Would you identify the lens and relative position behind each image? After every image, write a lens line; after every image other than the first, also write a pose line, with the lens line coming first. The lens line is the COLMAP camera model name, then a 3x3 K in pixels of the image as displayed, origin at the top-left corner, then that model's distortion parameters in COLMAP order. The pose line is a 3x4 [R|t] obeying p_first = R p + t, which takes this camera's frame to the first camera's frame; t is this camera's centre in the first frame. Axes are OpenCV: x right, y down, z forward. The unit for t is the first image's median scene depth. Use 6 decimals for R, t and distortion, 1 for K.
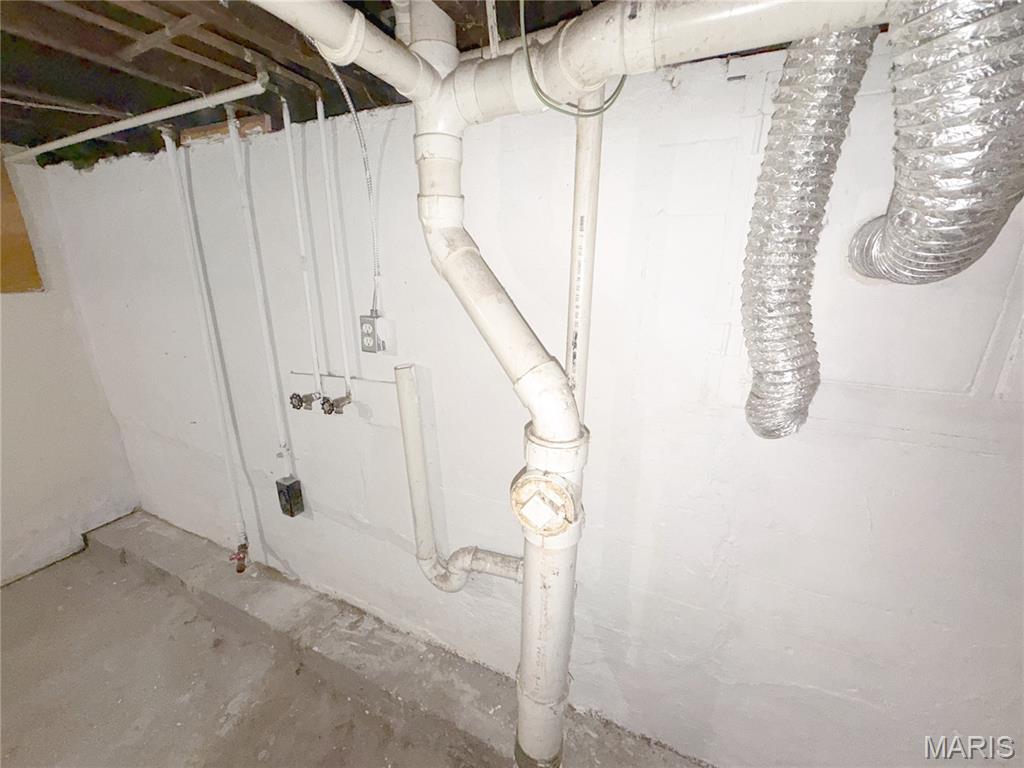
lens RADIAL K [[407.8, 0, 511.2], [0, 407.8, 383.5], [0, 0, 1]] dist [0.001744, -0.000073]
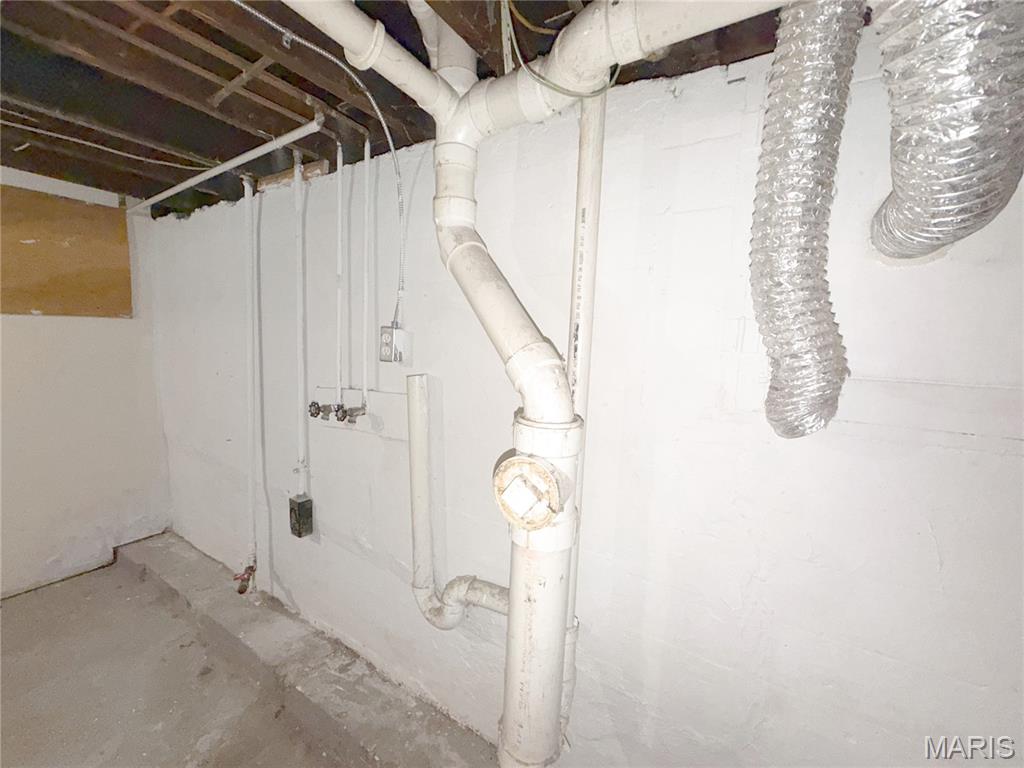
lens RADIAL K [[407.8, 0, 510.5], [0, 407.8, 382.5], [0, 0, 1]] dist [0.001744, -0.000073]
pose [[0.992092, 0.041782, -0.118358, 0.094298], [-0.062431, 0.982313, -0.176533, 0.148985], [0.108889, 0.182526, 0.977153, 0.046394]]
